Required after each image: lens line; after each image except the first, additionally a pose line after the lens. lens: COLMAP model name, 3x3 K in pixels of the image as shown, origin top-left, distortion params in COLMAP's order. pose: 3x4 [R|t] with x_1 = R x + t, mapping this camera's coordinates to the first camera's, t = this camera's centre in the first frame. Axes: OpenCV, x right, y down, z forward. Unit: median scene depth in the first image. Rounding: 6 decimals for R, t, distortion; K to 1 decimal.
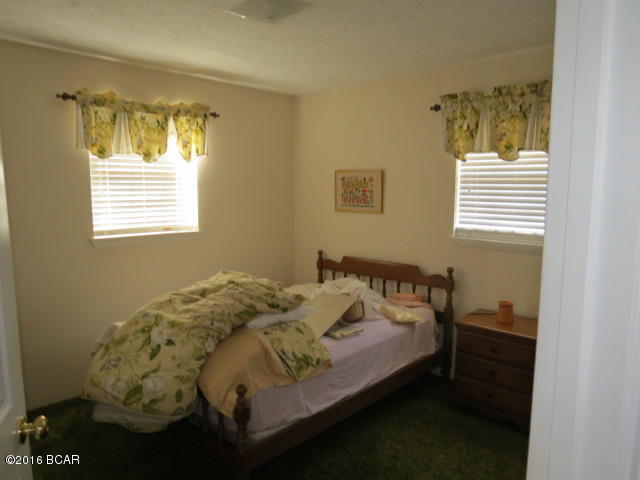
lens RADIAL K [[453.1, 0, 320.0], [0, 453.1, 240.0], [0, 0, 1]] dist [-0.019039, 0.002247]
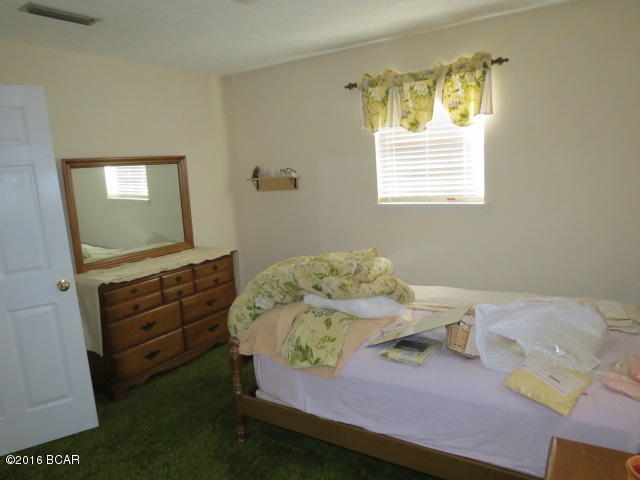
lens RADIAL K [[453.1, 0, 320.0], [0, 453.1, 240.0], [0, 0, 1]] dist [-0.019039, 0.002247]
pose [[0.197052, 0.146830, -0.969336, 0.587957], [-0.052337, 0.988887, 0.139152, -0.062609], [0.978995, 0.023312, 0.202547, 0.593321]]
